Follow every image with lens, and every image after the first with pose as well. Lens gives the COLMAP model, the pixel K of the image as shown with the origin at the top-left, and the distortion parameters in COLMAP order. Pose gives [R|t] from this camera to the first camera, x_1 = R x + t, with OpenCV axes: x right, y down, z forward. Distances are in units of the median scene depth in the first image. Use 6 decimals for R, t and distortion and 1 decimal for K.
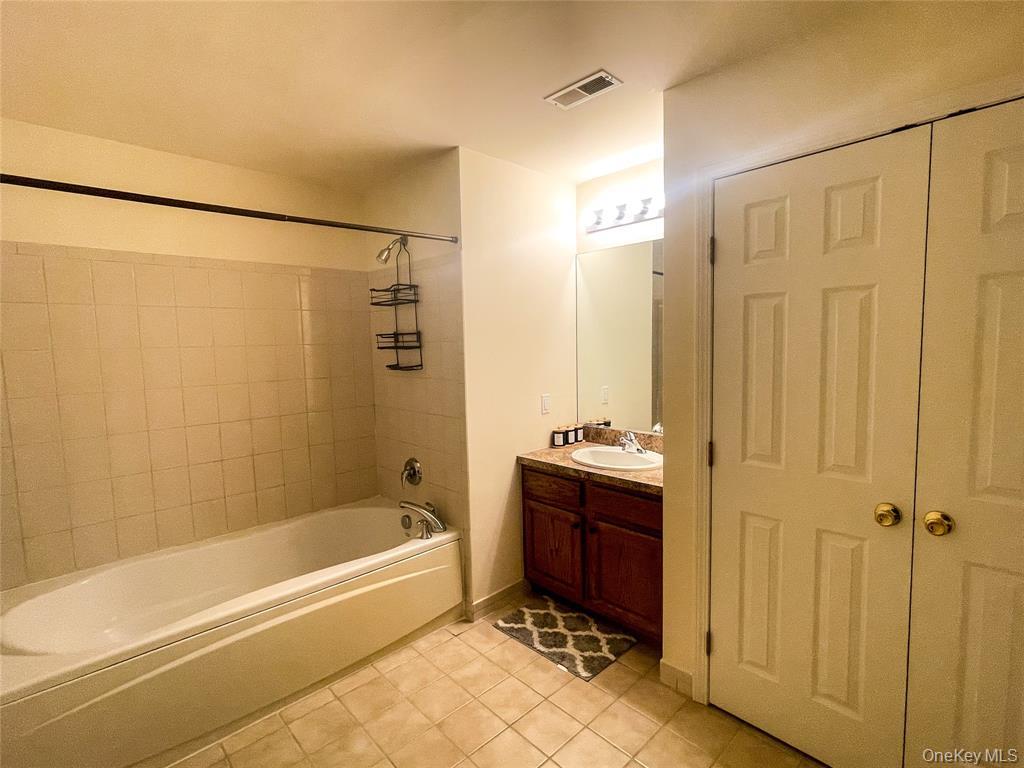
lens RADIAL K [[490.8, 0, 512.0], [0, 490.8, 384.0], [0, 0, 1]] dist [0.002219, -0.000107]
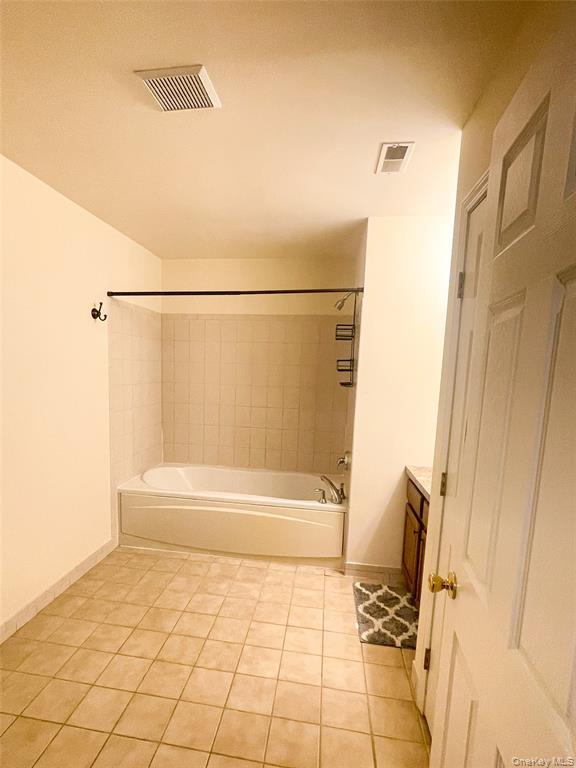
lens RADIAL K [[370.3, 0, 220.8], [0, 370.3, 408.1], [0, 0, 1]] dist [0.000666, -0.000540]
pose [[0.600994, 0.130832, -0.788472, 0.488119], [-0.107098, 0.990797, 0.082771, -0.019814], [0.792045, 0.034699, 0.609475, 0.098627]]
